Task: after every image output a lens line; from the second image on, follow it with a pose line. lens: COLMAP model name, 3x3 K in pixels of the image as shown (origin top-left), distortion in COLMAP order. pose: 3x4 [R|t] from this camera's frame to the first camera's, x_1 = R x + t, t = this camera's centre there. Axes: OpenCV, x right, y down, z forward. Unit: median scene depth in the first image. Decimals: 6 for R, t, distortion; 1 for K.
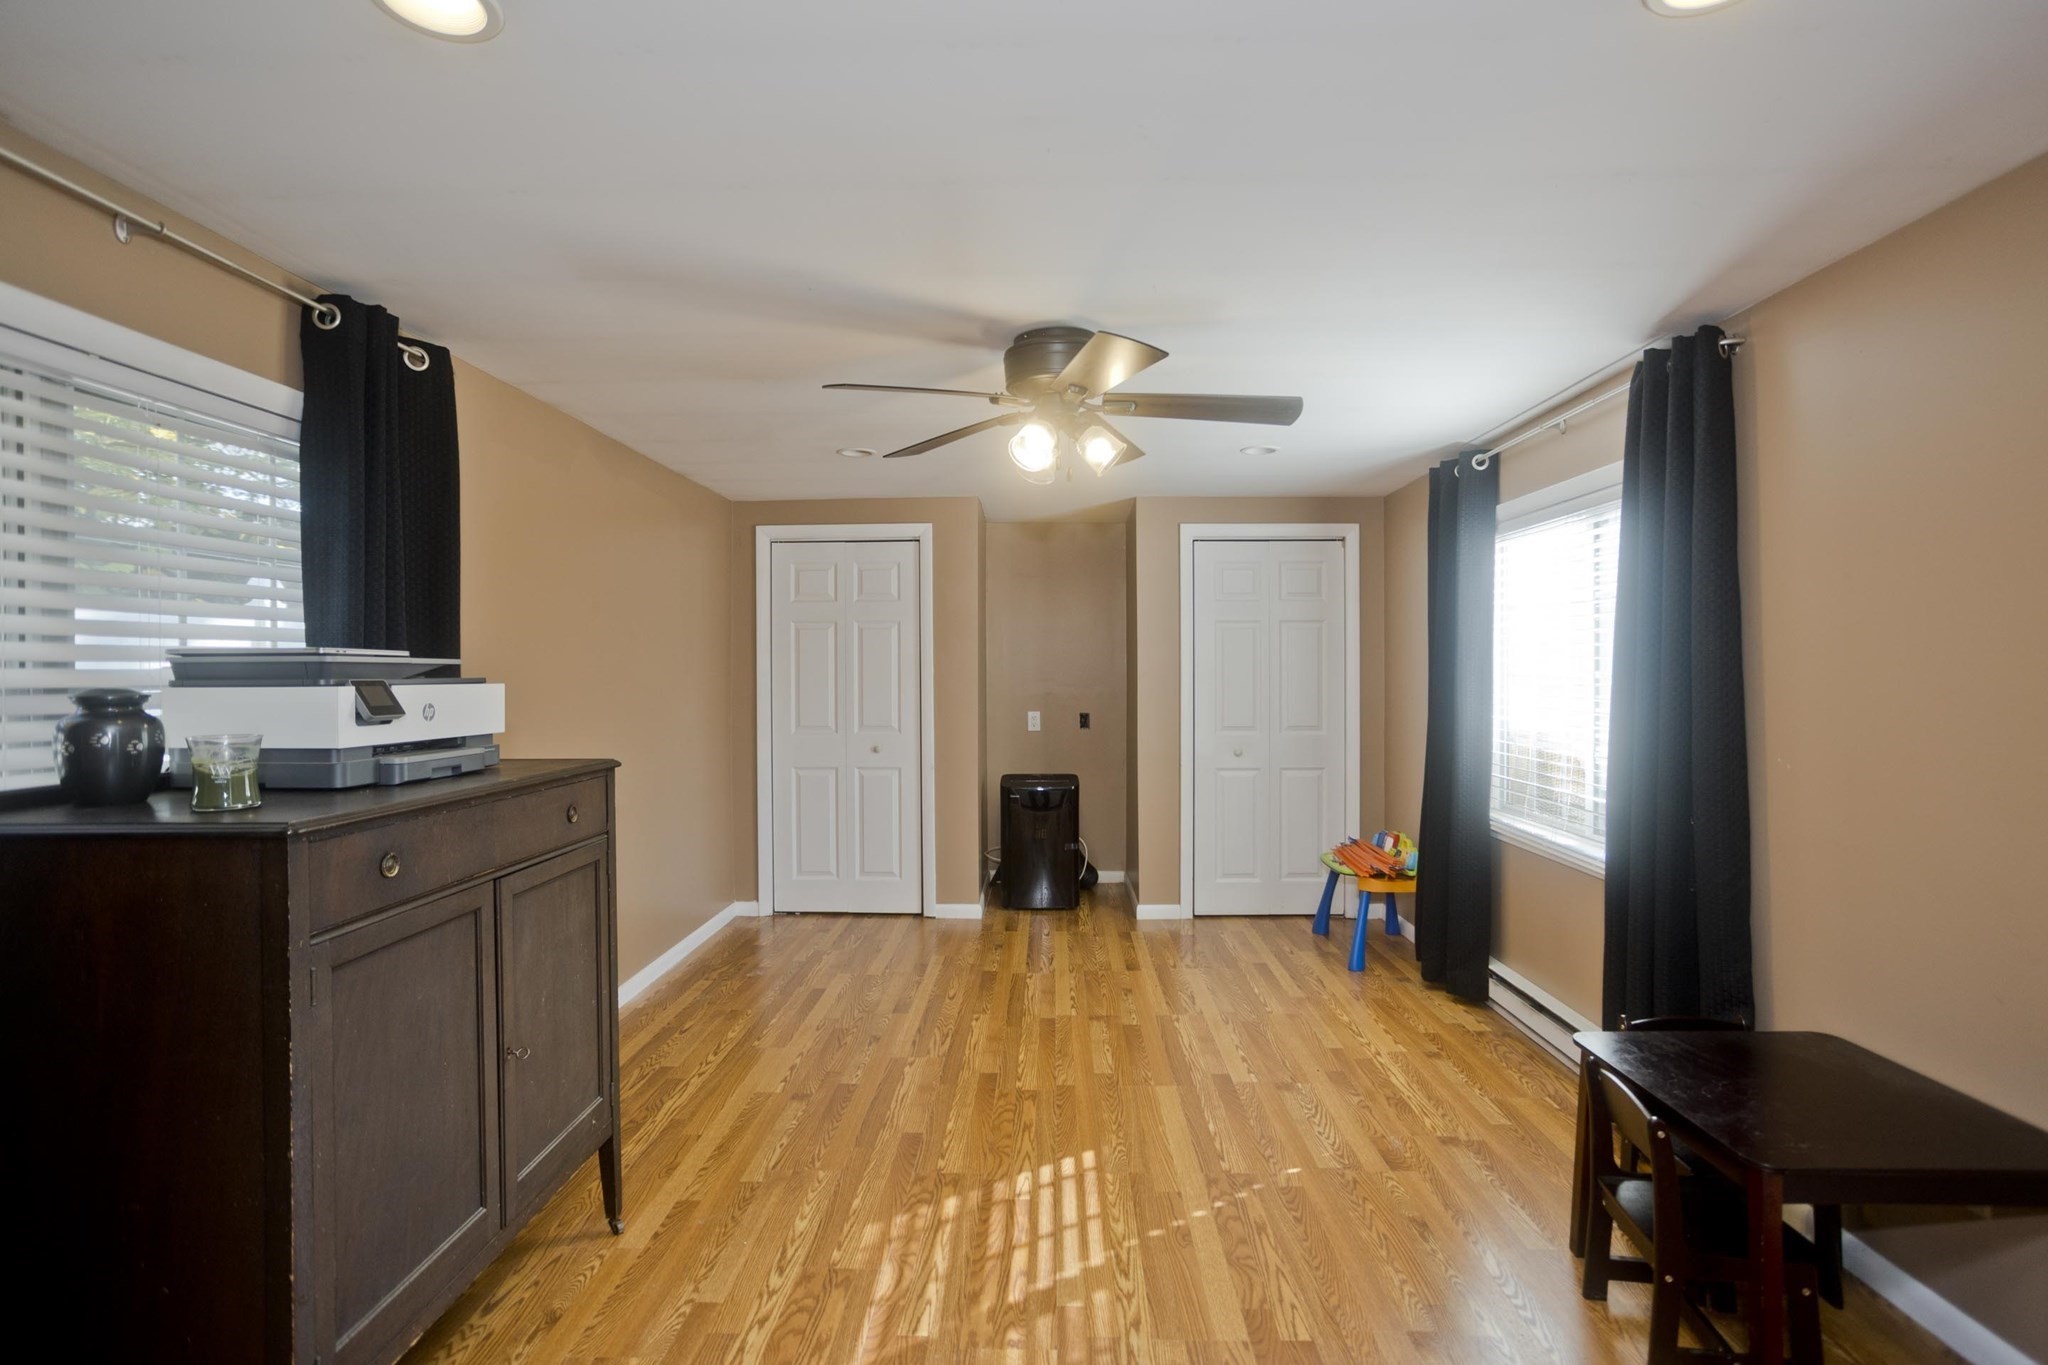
lens RADIAL K [[990.7, 0, 1033.8], [0, 990.7, 680.5], [0, 0, 1]] dist [-0.055186, 0.035423]
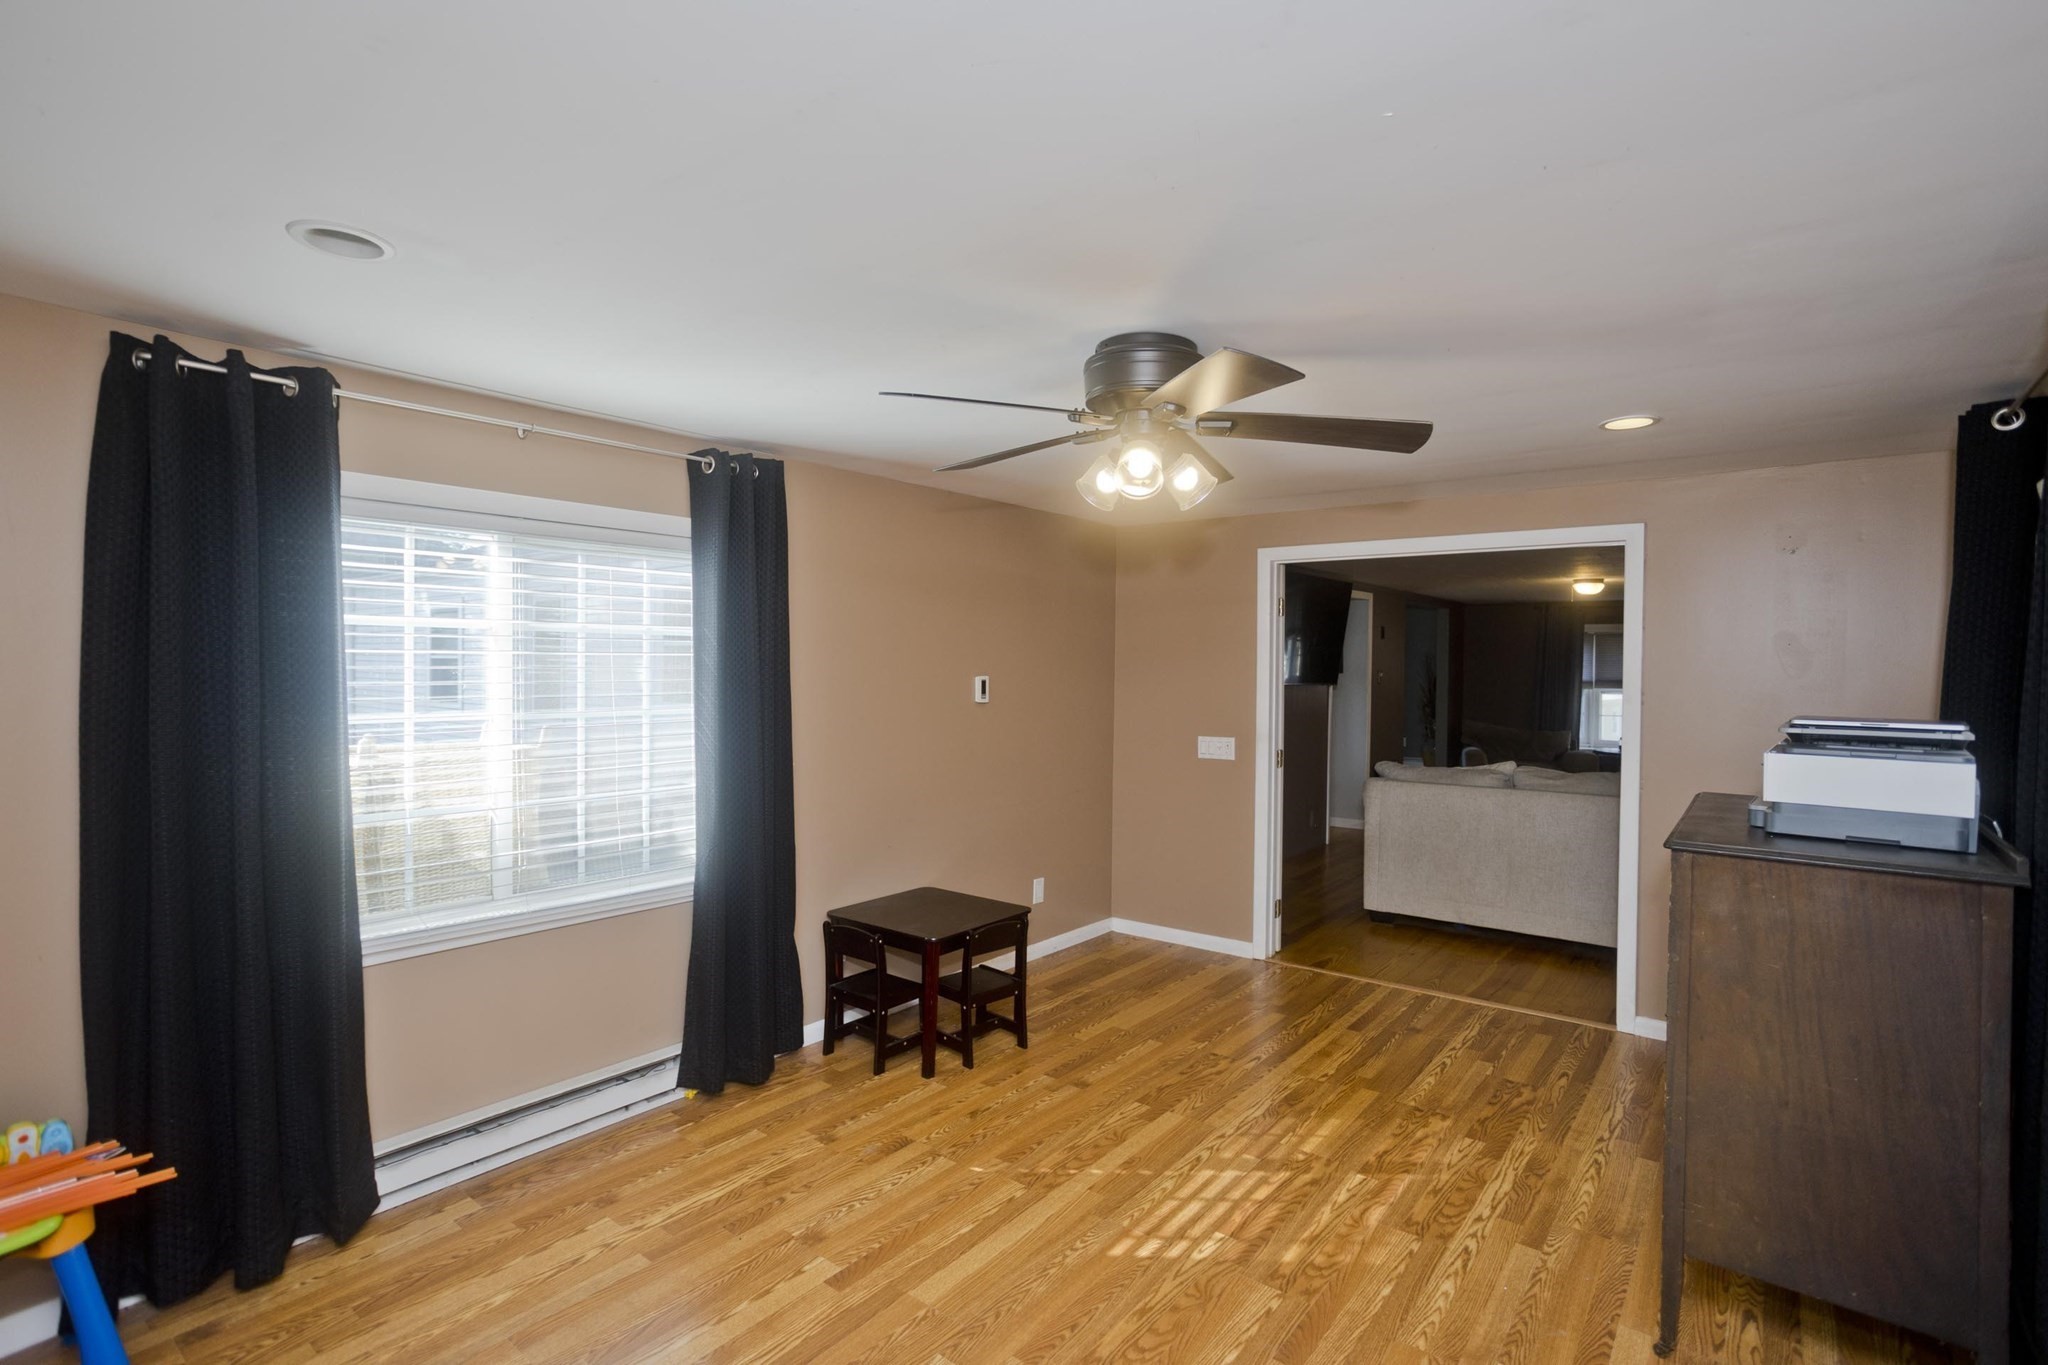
lens RADIAL K [[983.2, 0, 1031.8], [0, 983.2, 679.6], [0, 0, 1]] dist [-0.056355, 0.037368]
pose [[-0.803396, -0.012280, 0.595318, -0.355468], [0.001825, 0.999732, 0.023084, -0.062477], [-0.595442, 0.019632, -0.803158, 1.518885]]
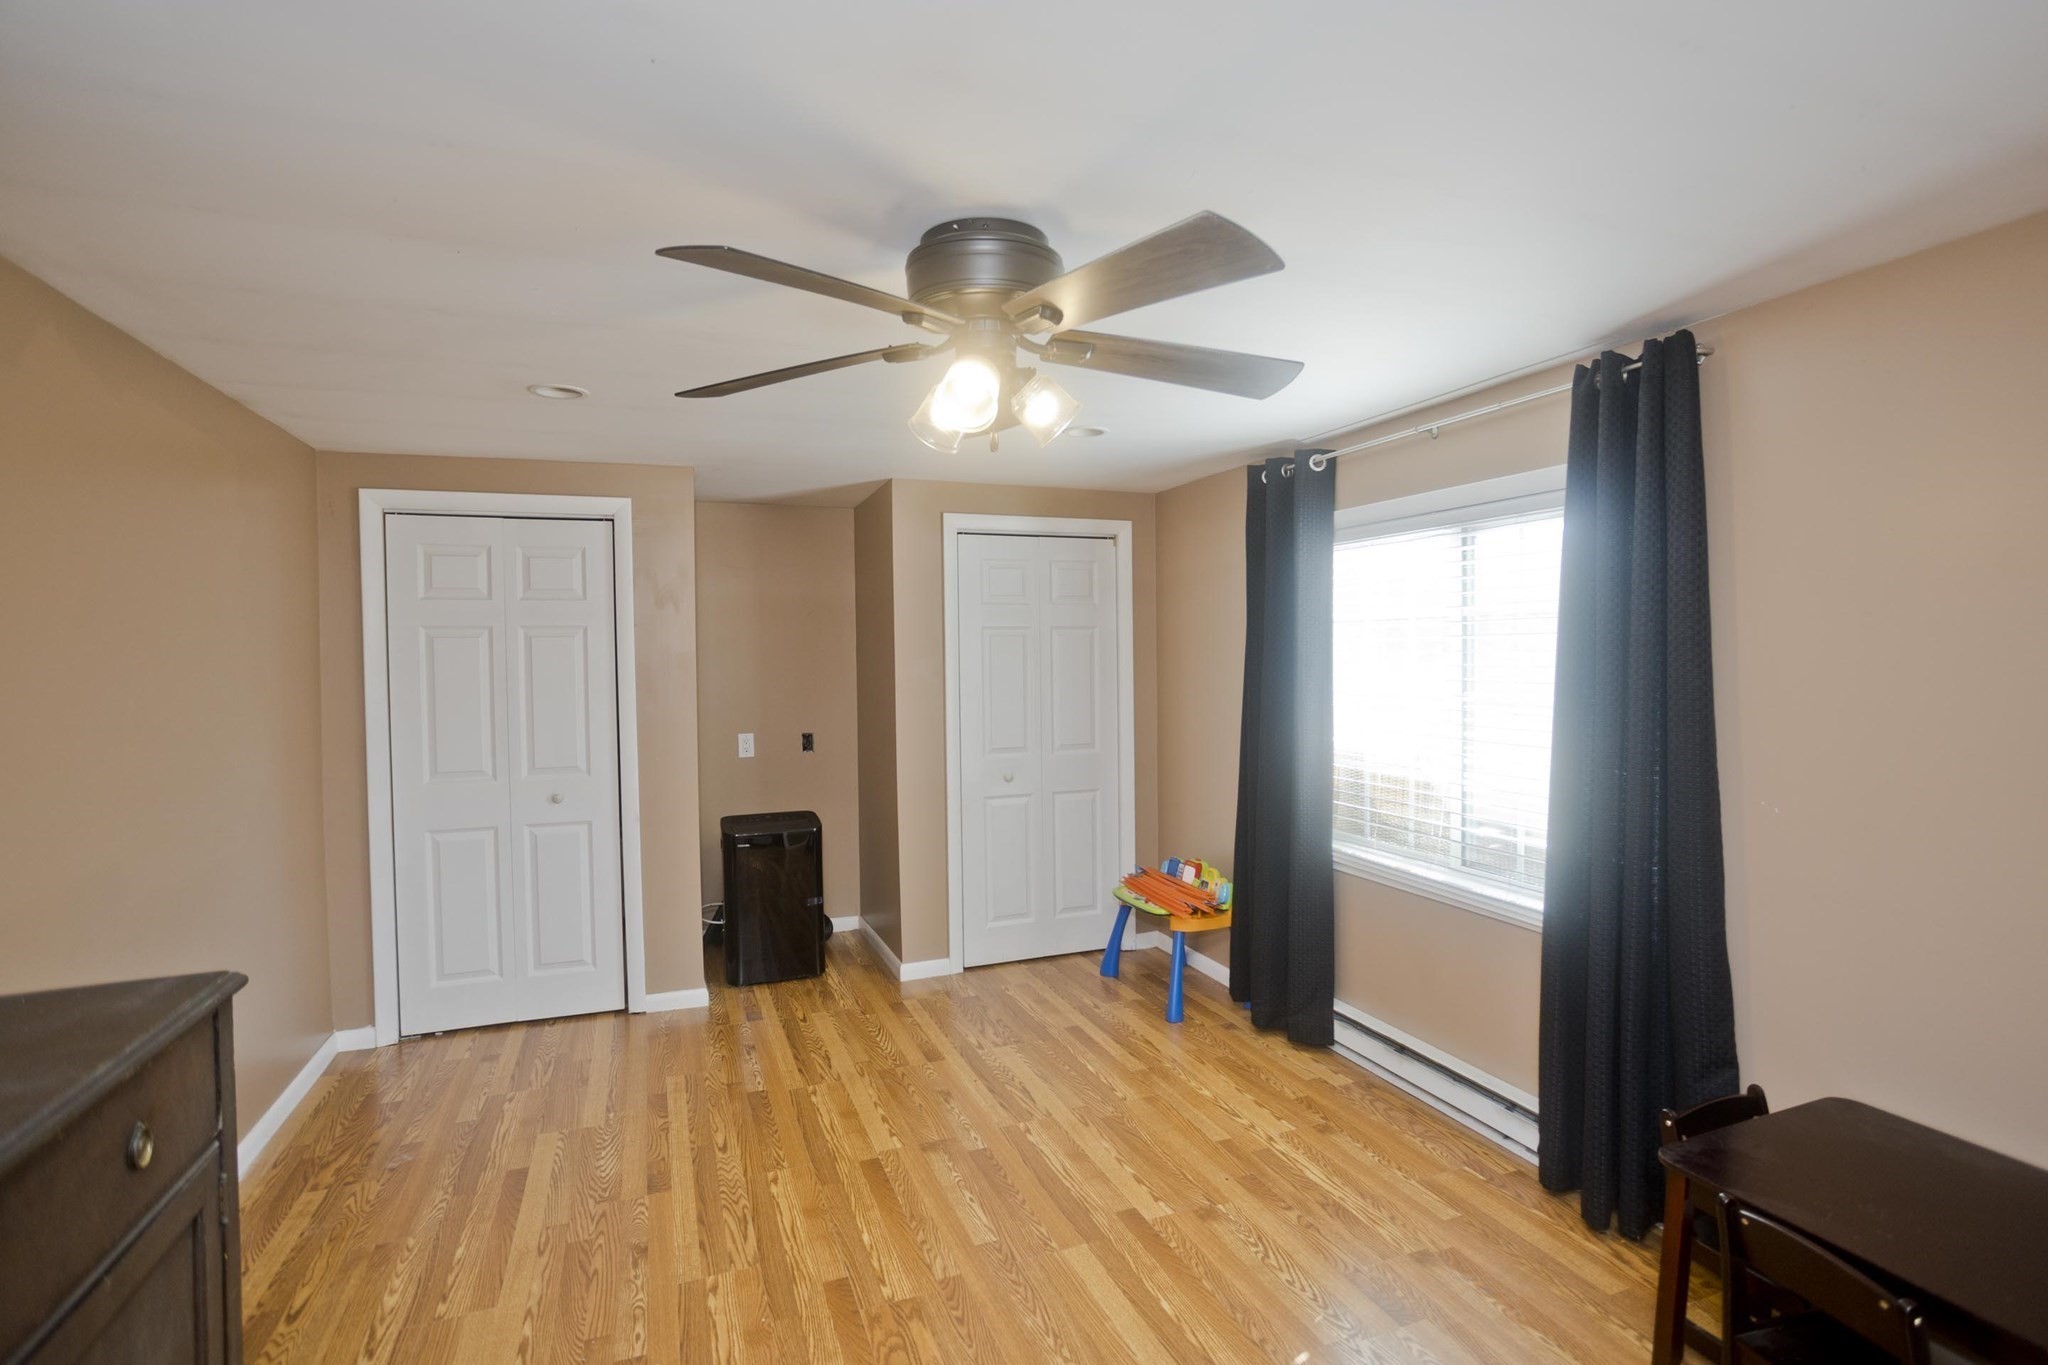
lens RADIAL K [[983.2, 0, 1031.8], [0, 983.2, 679.6], [0, 0, 1]] dist [-0.056355, 0.037368]
pose [[0.921618, -0.017892, 0.387685, -0.184242], [0.012156, 0.999777, 0.017242, -0.047441], [-0.387907, -0.011178, 0.921631, 0.315479]]
